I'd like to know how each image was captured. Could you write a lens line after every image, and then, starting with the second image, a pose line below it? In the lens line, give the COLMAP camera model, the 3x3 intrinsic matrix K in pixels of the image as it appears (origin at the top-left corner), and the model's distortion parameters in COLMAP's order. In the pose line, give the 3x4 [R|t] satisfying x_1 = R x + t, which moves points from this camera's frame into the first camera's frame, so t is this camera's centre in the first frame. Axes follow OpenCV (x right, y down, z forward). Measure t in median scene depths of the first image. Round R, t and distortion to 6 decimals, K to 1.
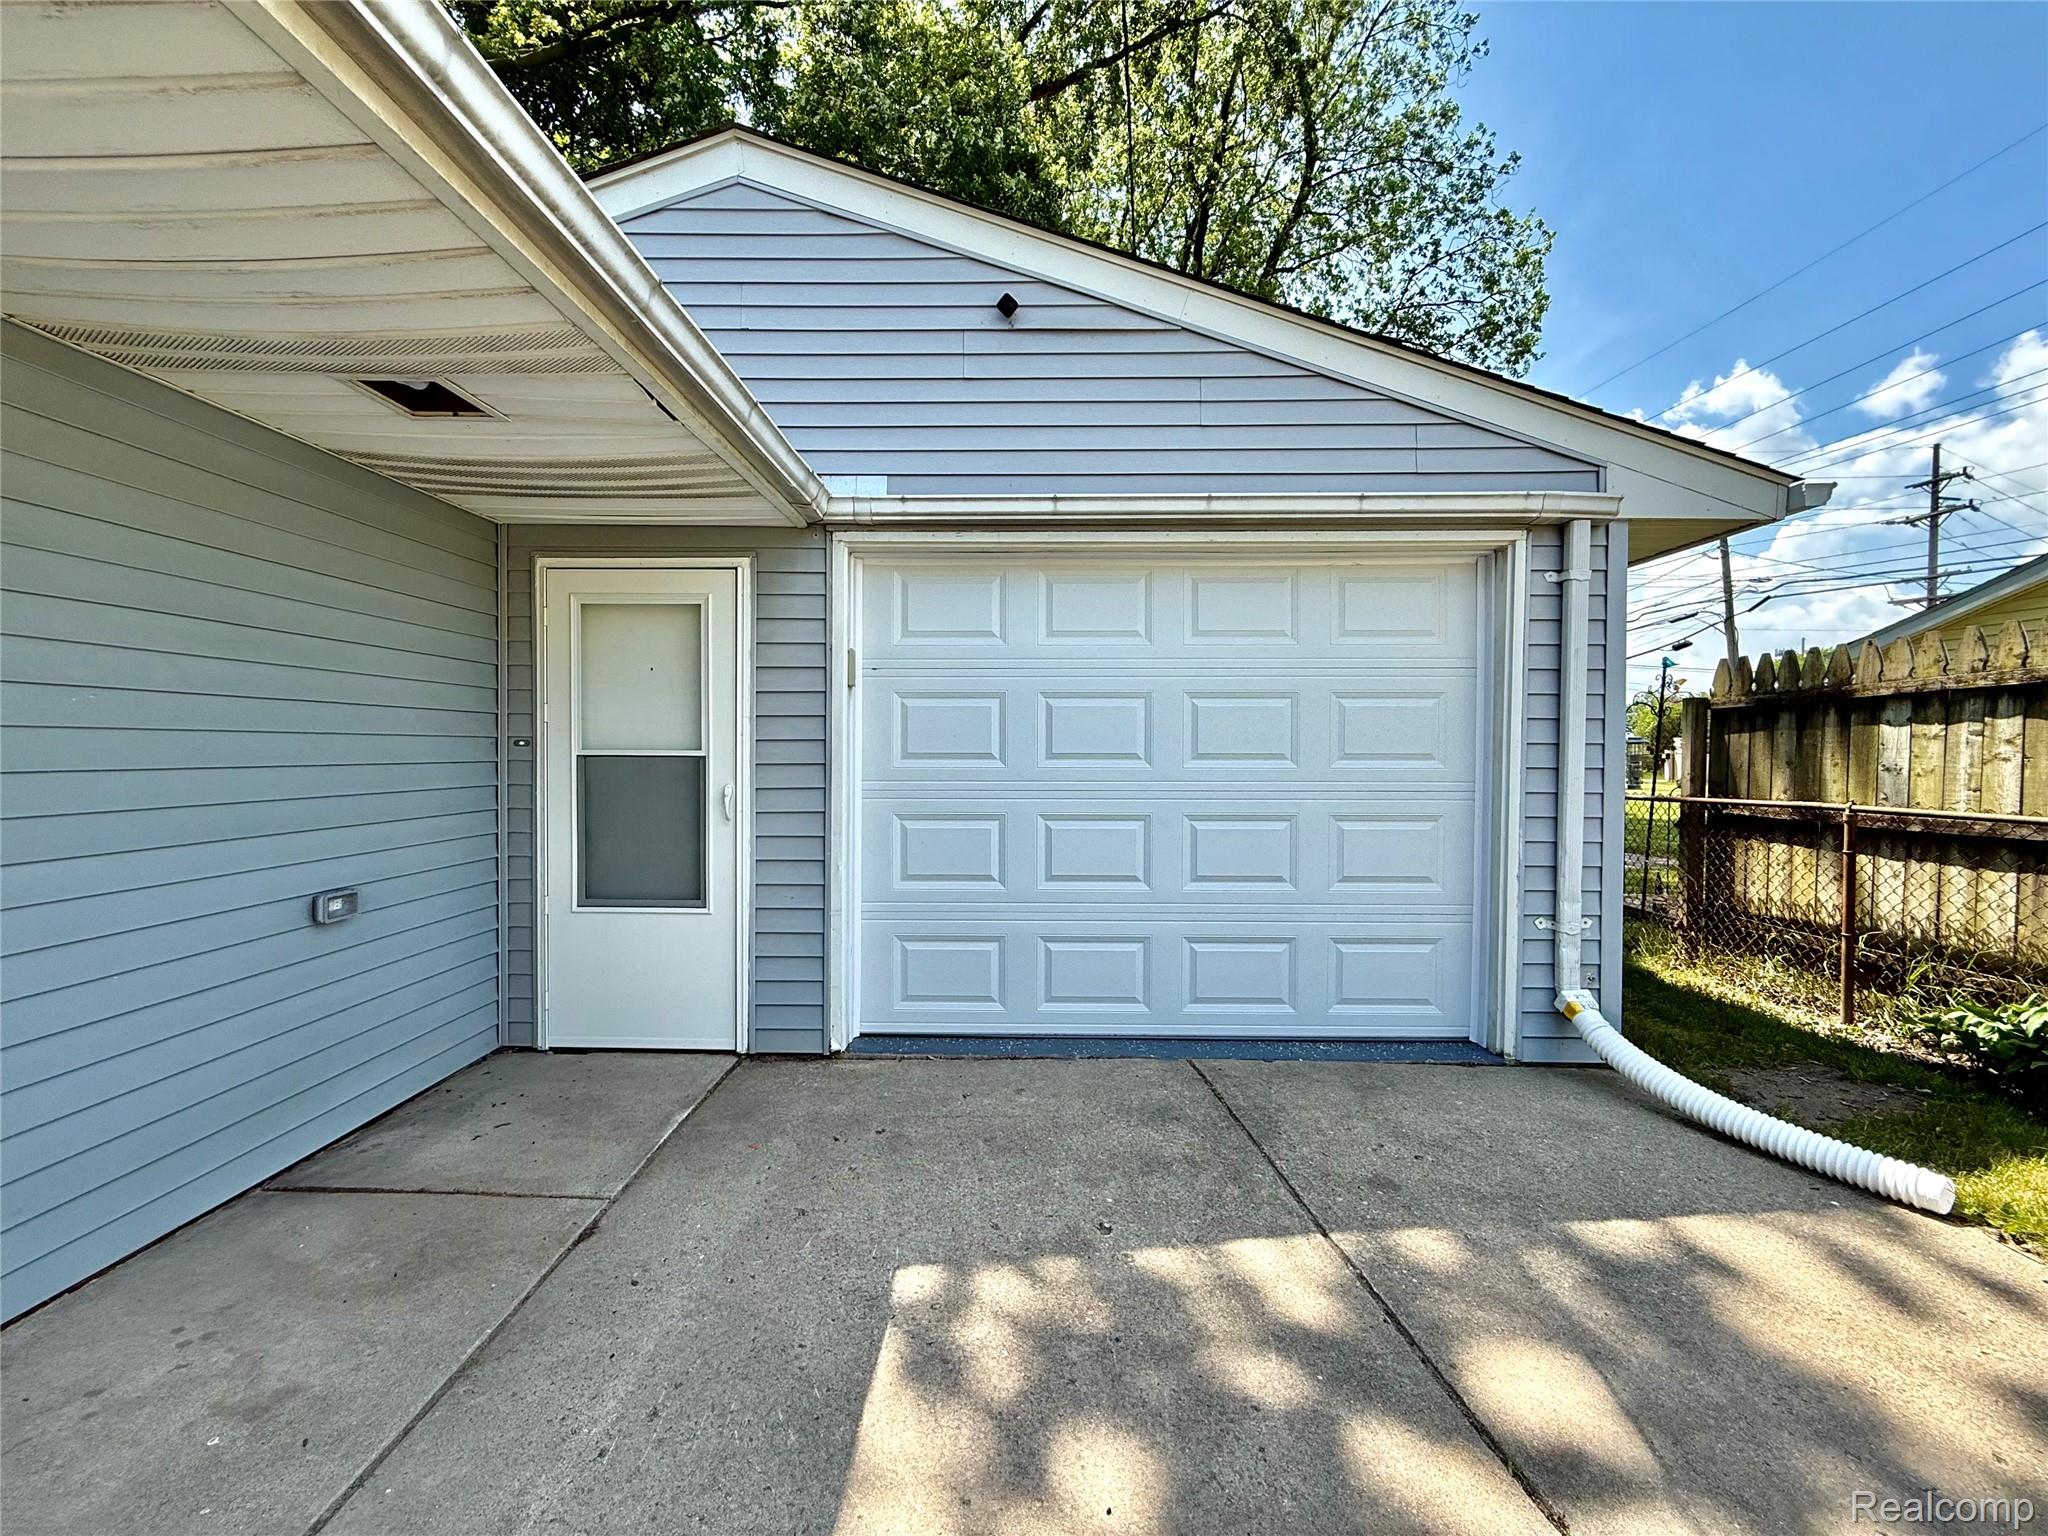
lens RADIAL K [[812.9, 0, 1023.7], [0, 812.9, 764.4], [0, 0, 1]] dist [-0.002791, 0.000197]
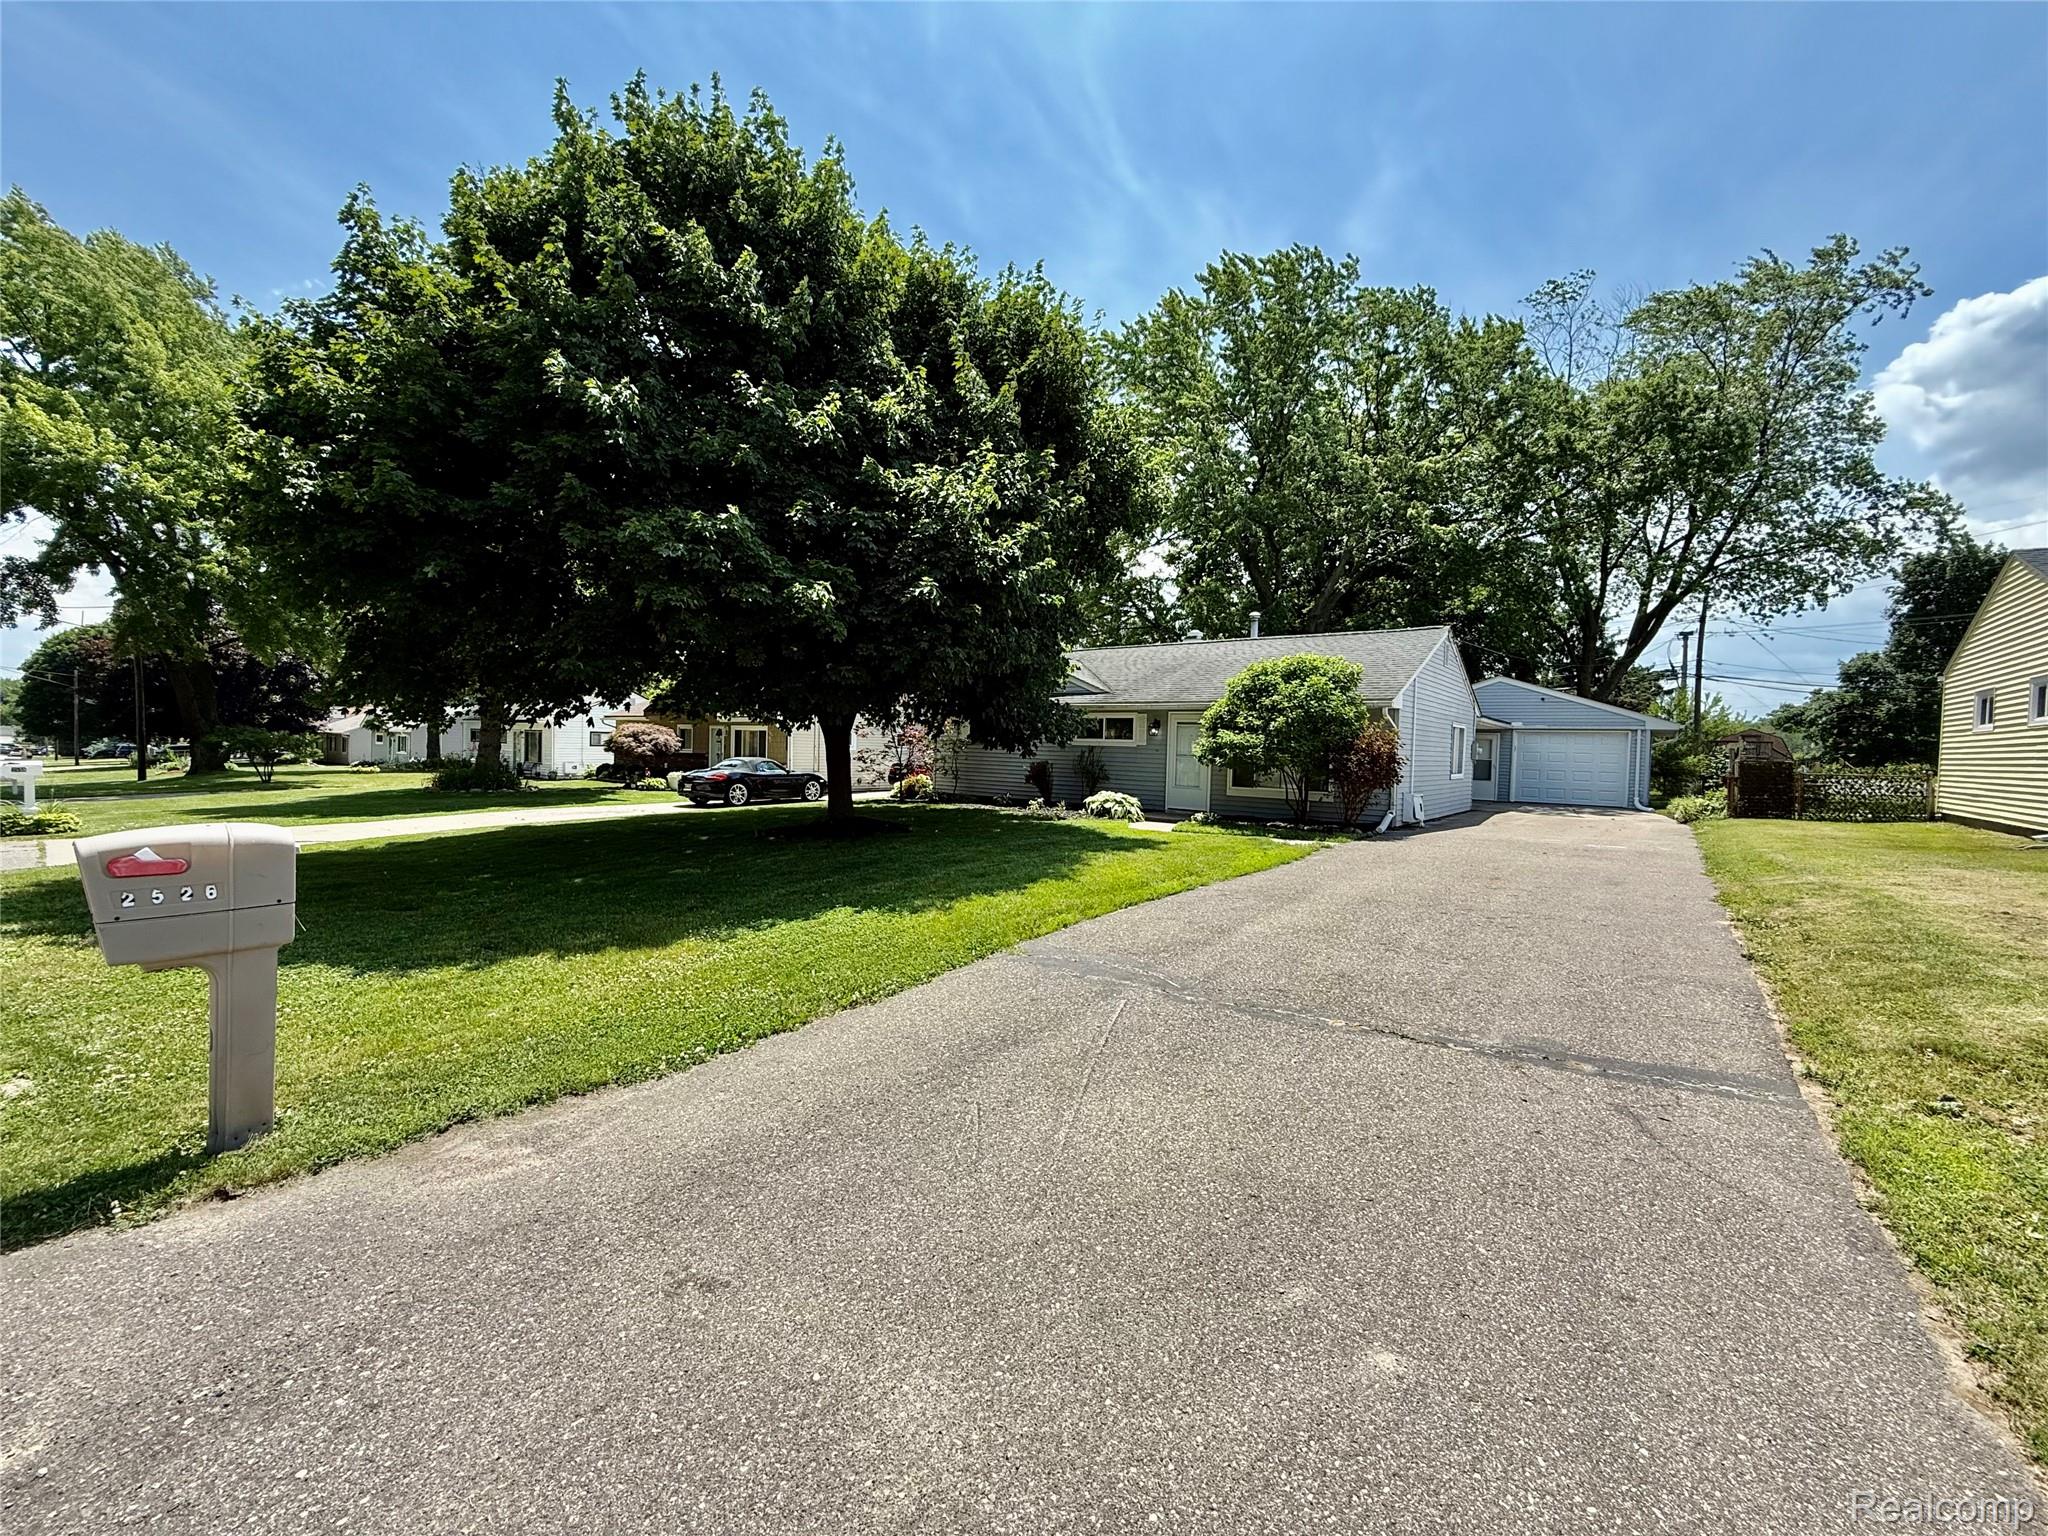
lens RADIAL K [[812.9, 0, 1021.4], [0, 812.9, 771.4], [0, 0, 1]] dist [-0.002791, 0.000197]
pose [[0.790002, 0.034515, -0.612132, 0.738839], [-0.034372, 0.999337, 0.011987, 0.146041], [0.612140, 0.011570, 0.790665, -7.342182]]
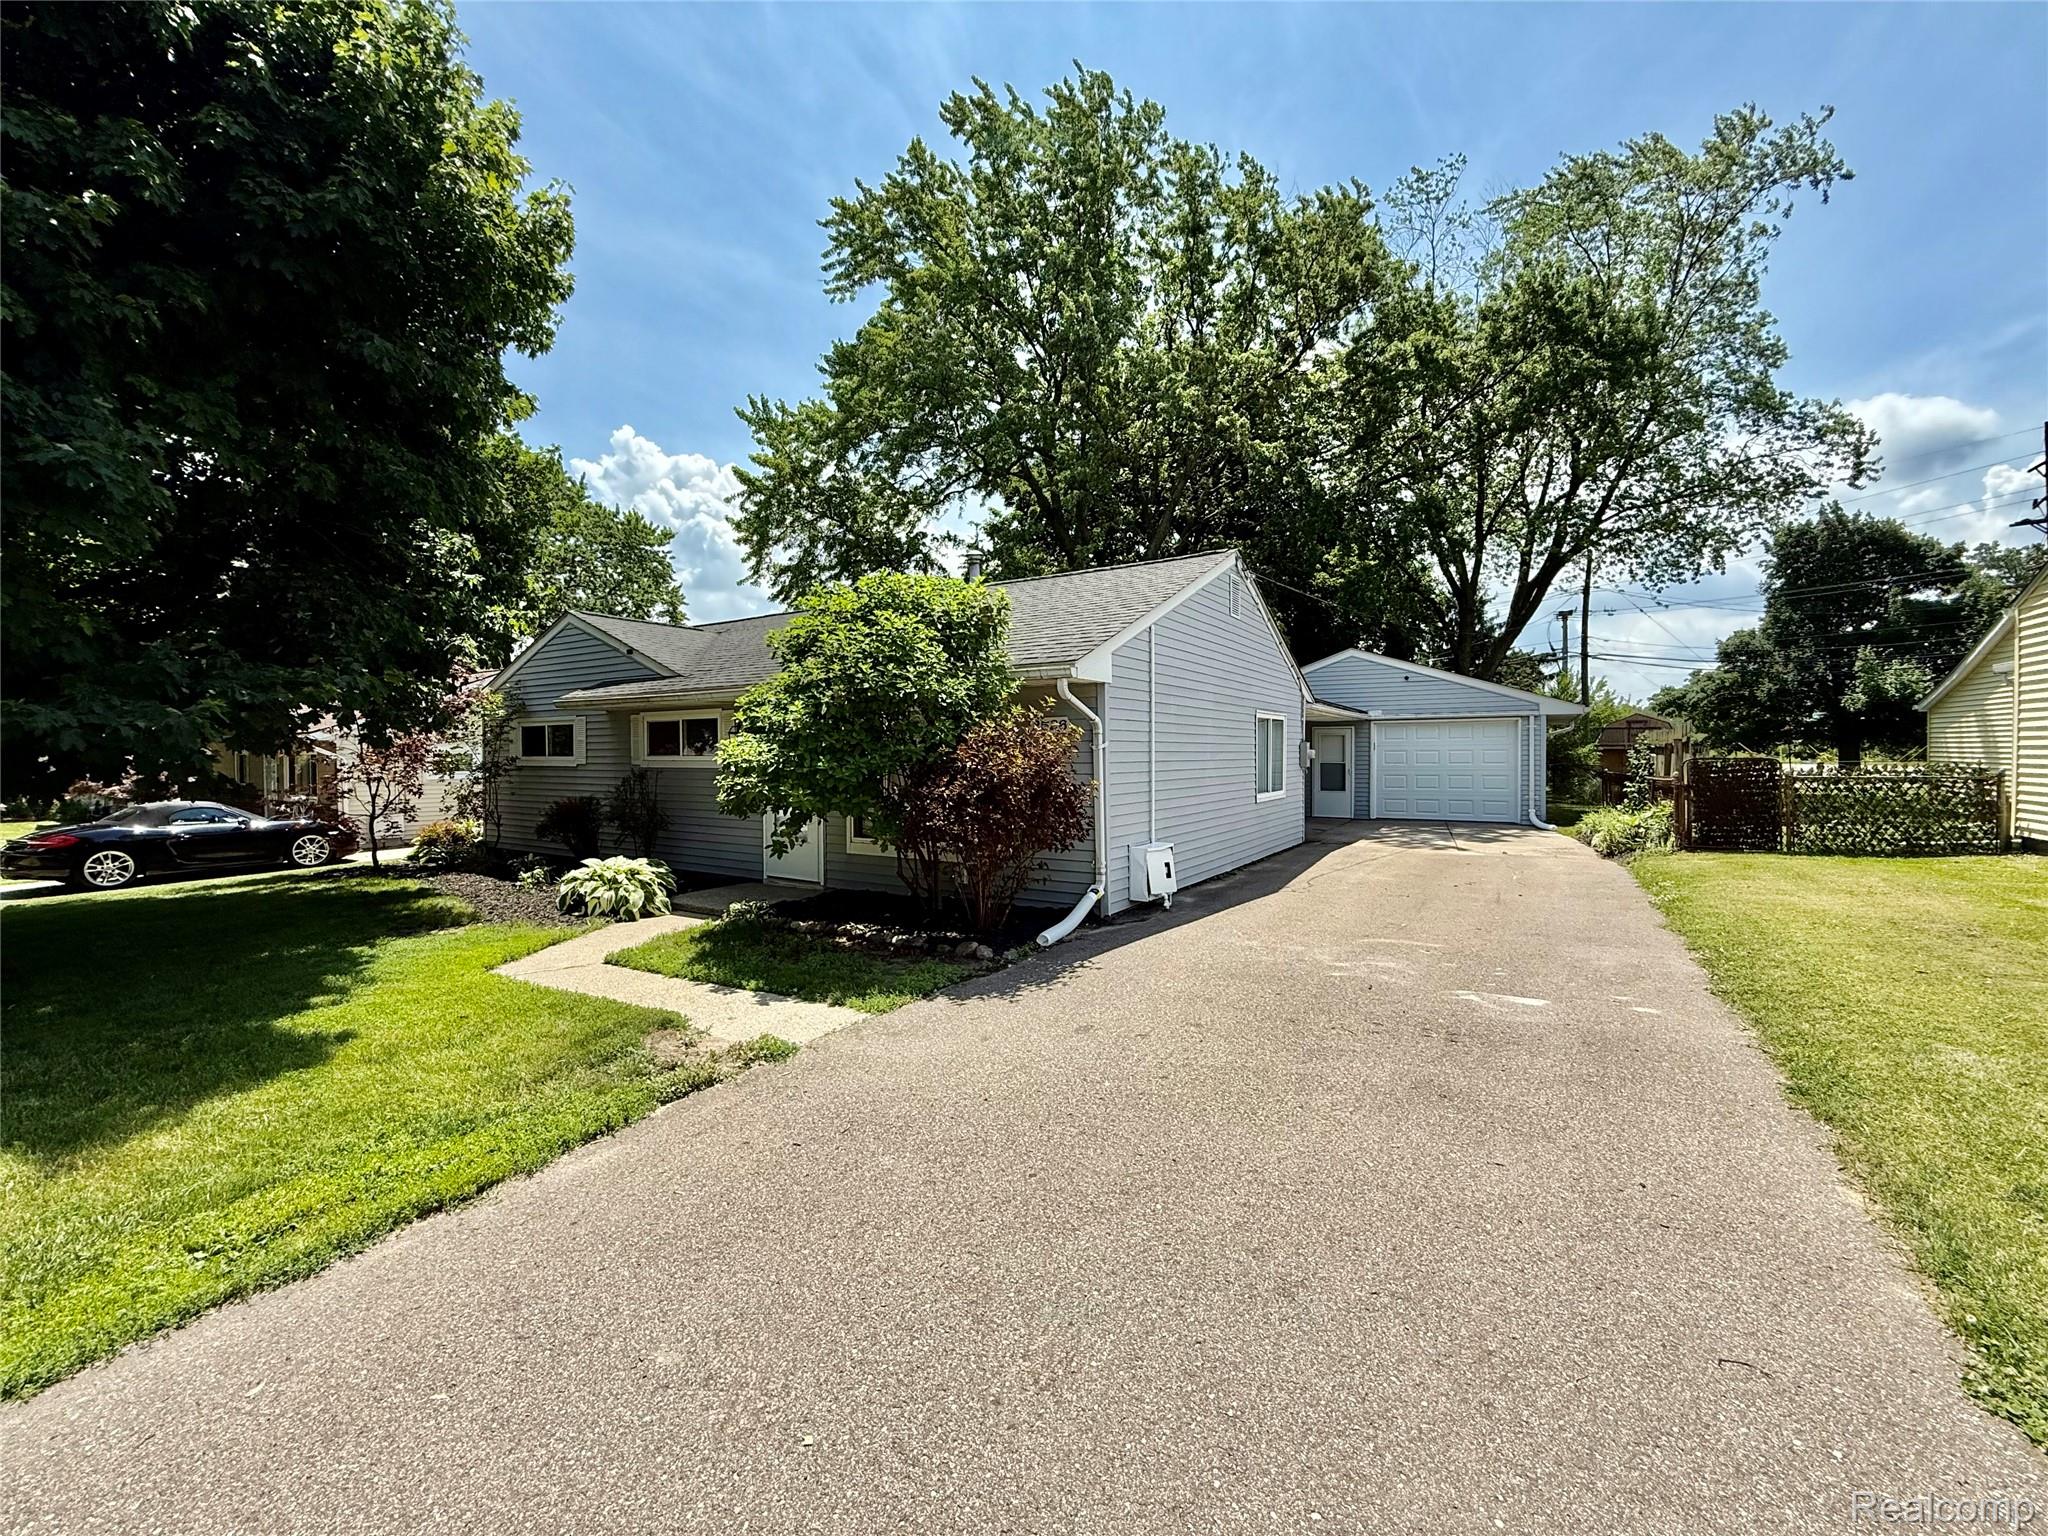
lens RADIAL K [[812.9, 0, 1021.1], [0, 812.9, 770.8], [0, 0, 1]] dist [-0.002791, 0.000197]
pose [[0.847906, 0.000860, -0.530146, 0.640874], [0.000184, 0.999998, 0.001917, 0.027615], [0.530147, -0.001723, 0.847904, -4.707557]]
